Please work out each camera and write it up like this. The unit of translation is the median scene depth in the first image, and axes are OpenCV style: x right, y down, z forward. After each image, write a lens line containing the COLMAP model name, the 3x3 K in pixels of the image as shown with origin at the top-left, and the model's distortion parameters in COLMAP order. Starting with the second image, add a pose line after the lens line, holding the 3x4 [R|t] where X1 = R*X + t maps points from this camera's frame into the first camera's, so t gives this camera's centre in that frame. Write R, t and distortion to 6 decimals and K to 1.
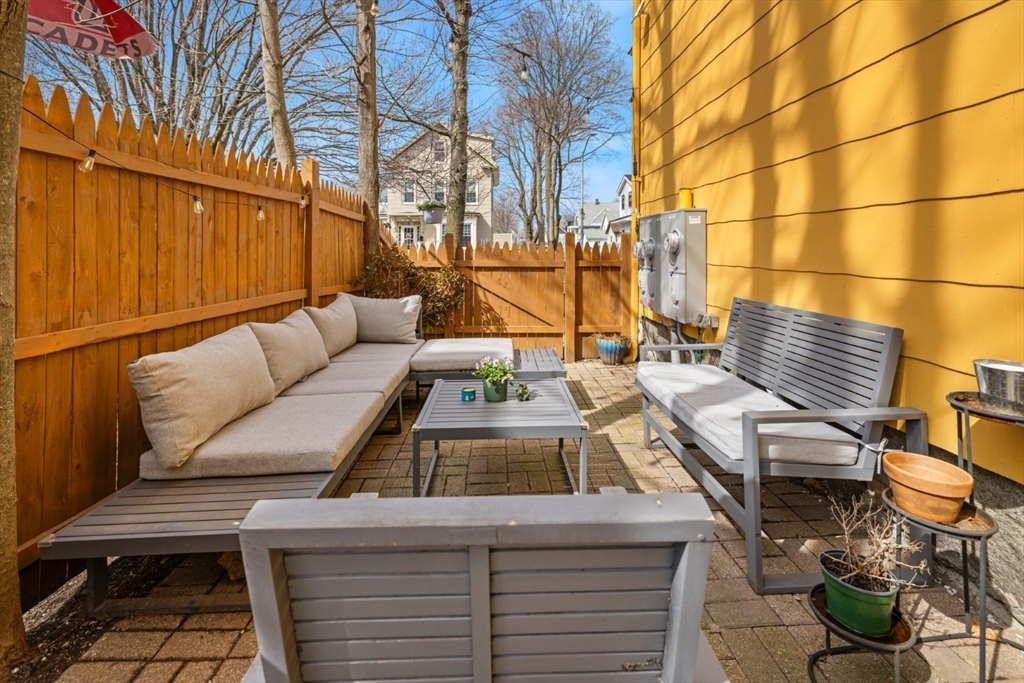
lens RADIAL K [[459.2, 0, 512.8], [0, 459.2, 242.9], [0, 0, 1]] dist [-0.001788, -0.000198]
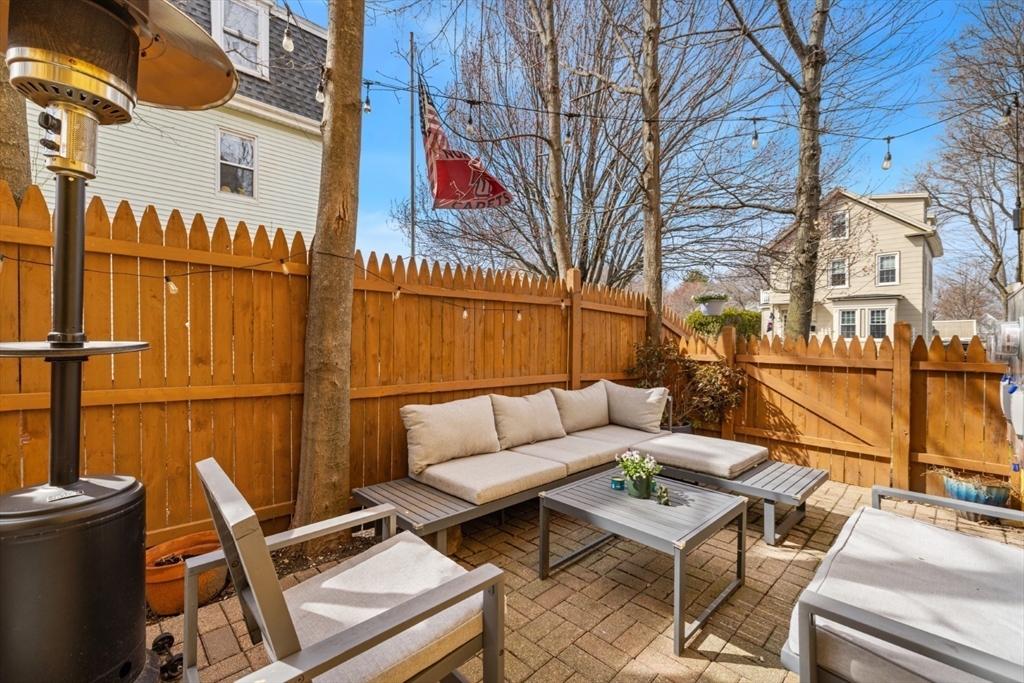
lens RADIAL K [[434.8, 0, 513.3], [0, 434.8, 335.5], [0, 0, 1]] dist [0.001520, 0.000214]
pose [[0.660051, 0.002778, -0.751216, 0.337279], [0.002230, 0.999982, 0.005658, -0.010484], [0.751218, -0.005410, 0.660032, 0.112001]]
